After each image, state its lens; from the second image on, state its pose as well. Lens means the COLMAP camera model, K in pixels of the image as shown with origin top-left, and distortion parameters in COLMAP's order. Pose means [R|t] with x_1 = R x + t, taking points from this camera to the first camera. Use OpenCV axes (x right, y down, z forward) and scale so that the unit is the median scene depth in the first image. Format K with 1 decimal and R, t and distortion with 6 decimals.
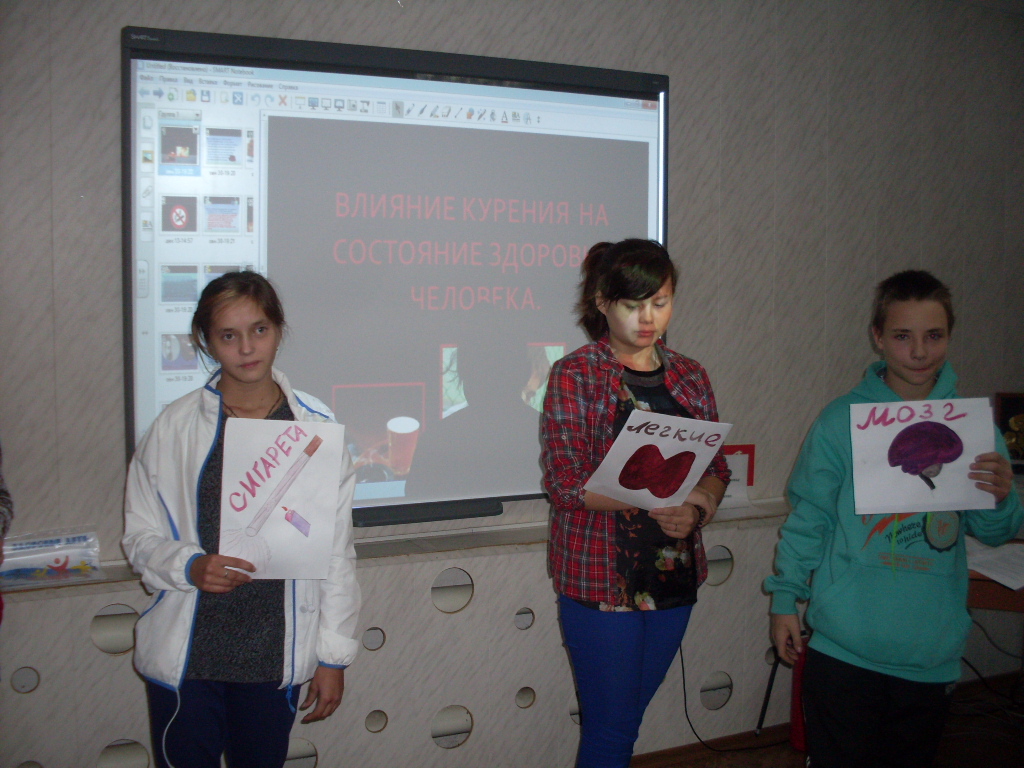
lens RADIAL K [[1253.0, 0, 552.0], [0, 1253.0, 385.0], [0, 0, 1]] dist [-0.237879, 0.368435]
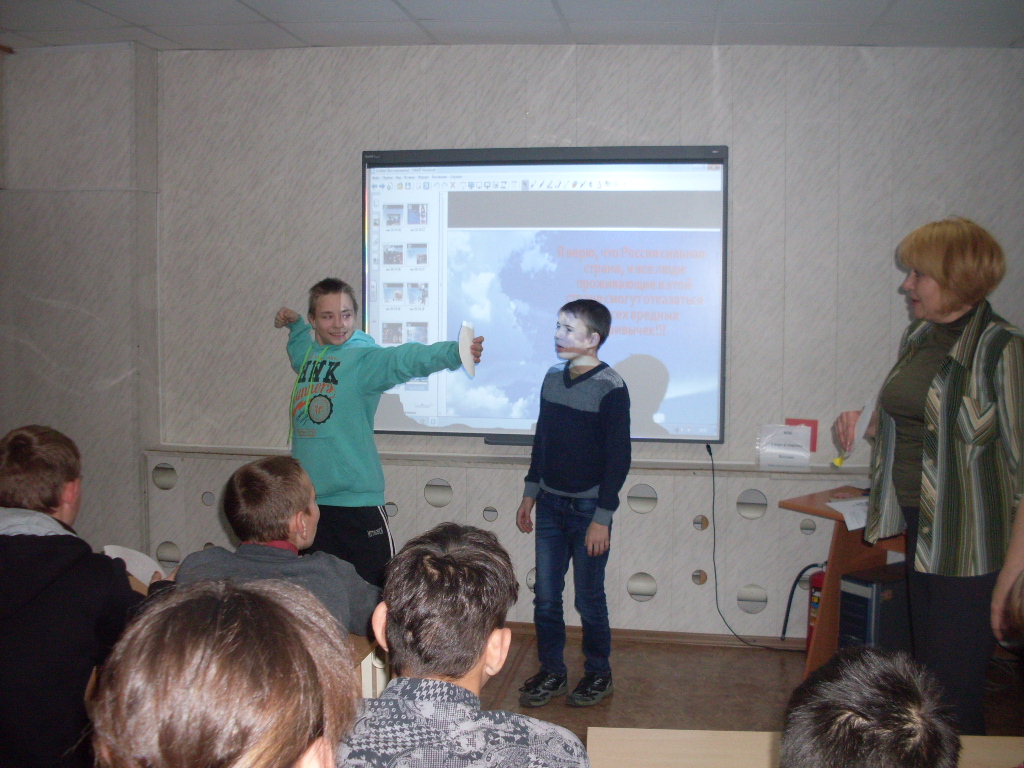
lens RADIAL K [[1176.2, 0, 512.0], [0, 1176.2, 384.0], [0, 0, 1]] dist [-0.232678, 0.304257]
pose [[0.772381, 0.050576, -0.633142, 0.865391], [-0.051149, 0.998540, 0.017368, 0.007441], [0.633096, 0.018970, 0.773840, -0.176313]]
